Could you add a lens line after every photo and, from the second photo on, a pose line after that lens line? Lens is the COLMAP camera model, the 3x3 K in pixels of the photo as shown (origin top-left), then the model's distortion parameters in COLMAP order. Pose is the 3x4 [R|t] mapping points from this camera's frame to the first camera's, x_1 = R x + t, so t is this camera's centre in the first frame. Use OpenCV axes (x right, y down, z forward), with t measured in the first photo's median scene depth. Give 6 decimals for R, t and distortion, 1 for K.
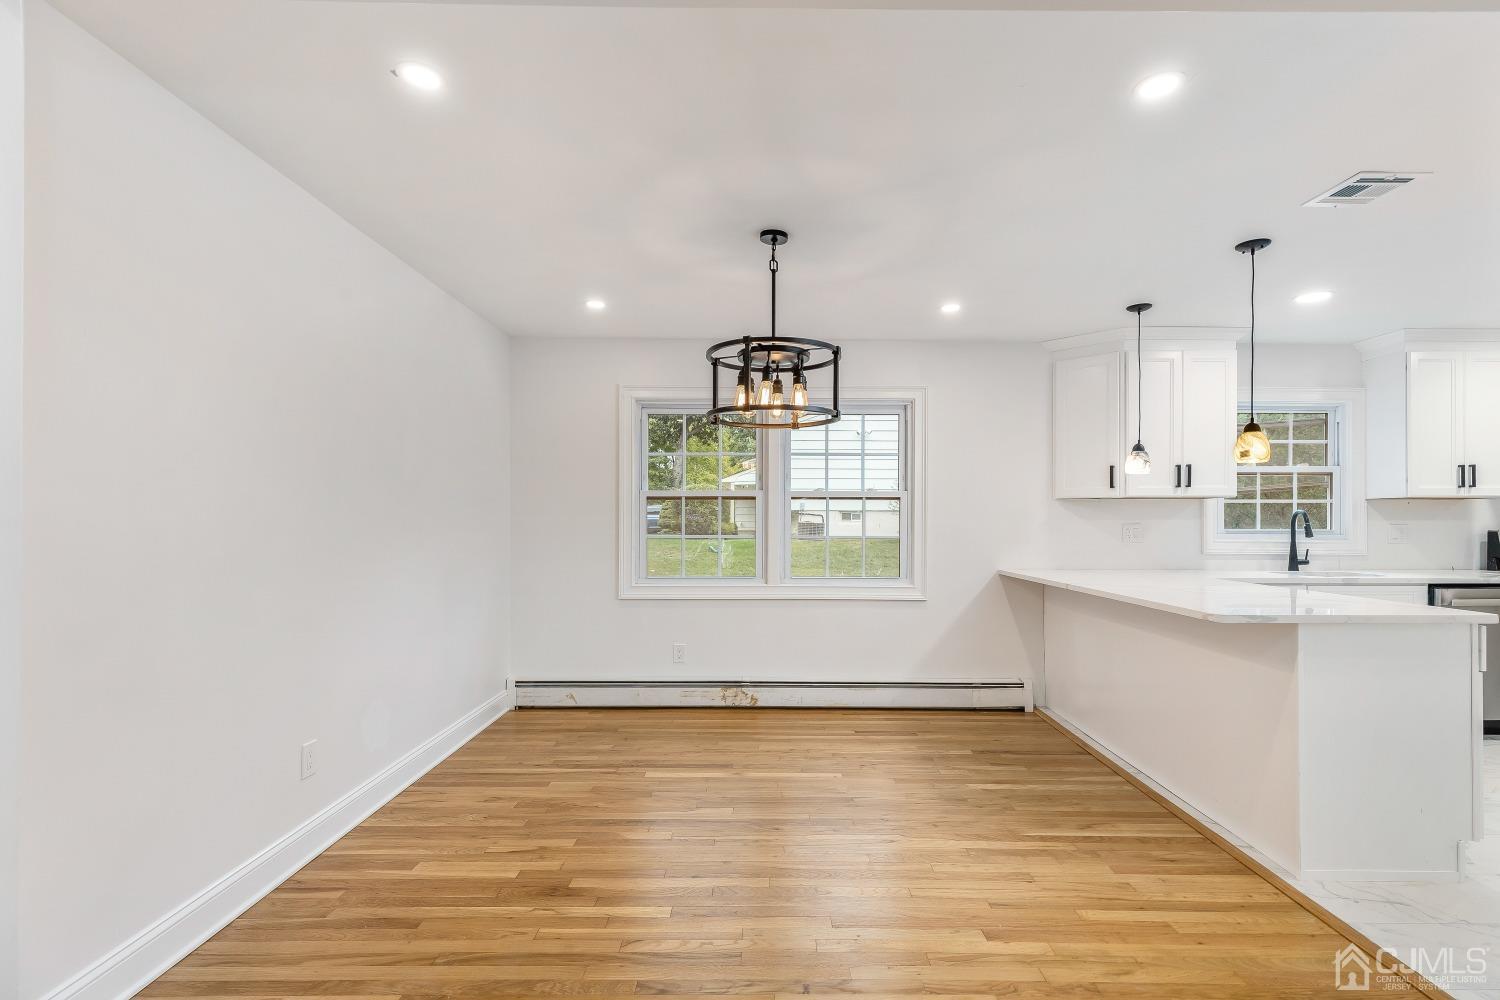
lens RADIAL K [[679.6, 0, 761.5], [0, 679.6, 517.1], [0, 0, 1]] dist [0.008661, -0.001777]
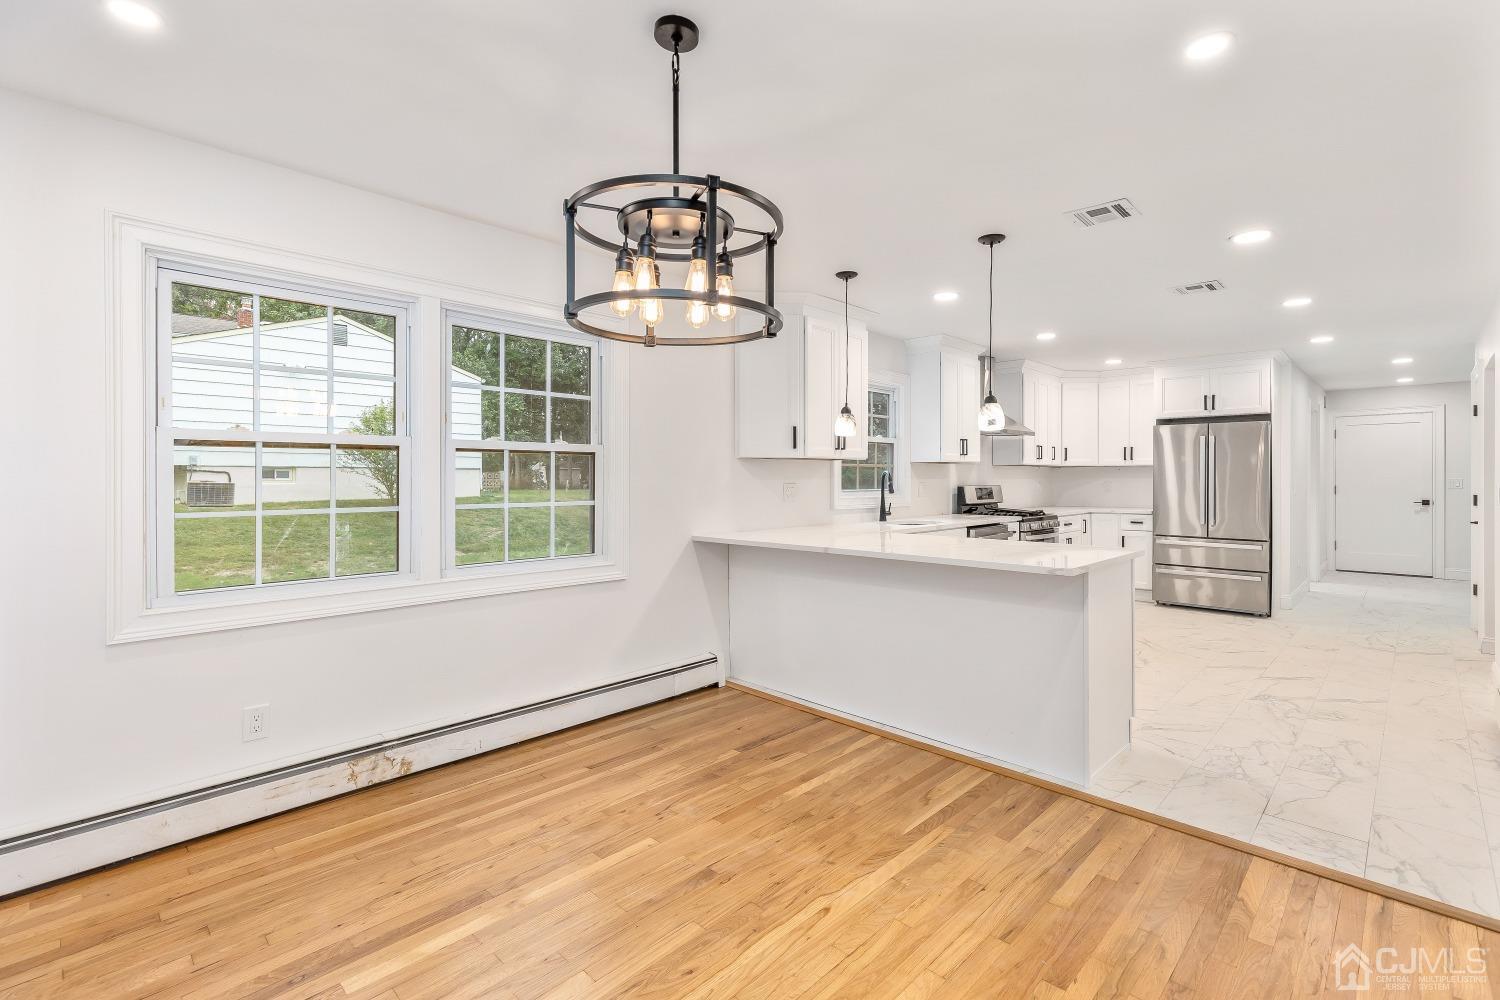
lens RADIAL K [[679.6, 0, 755.1], [0, 679.6, 481.8], [0, 0, 1]] dist [0.008661, -0.001777]
pose [[0.694771, -0.007636, 0.719191, -0.267248], [-0.000556, 0.999938, 0.011154, -0.004751], [-0.719231, -0.008150, 0.694723, 0.356017]]
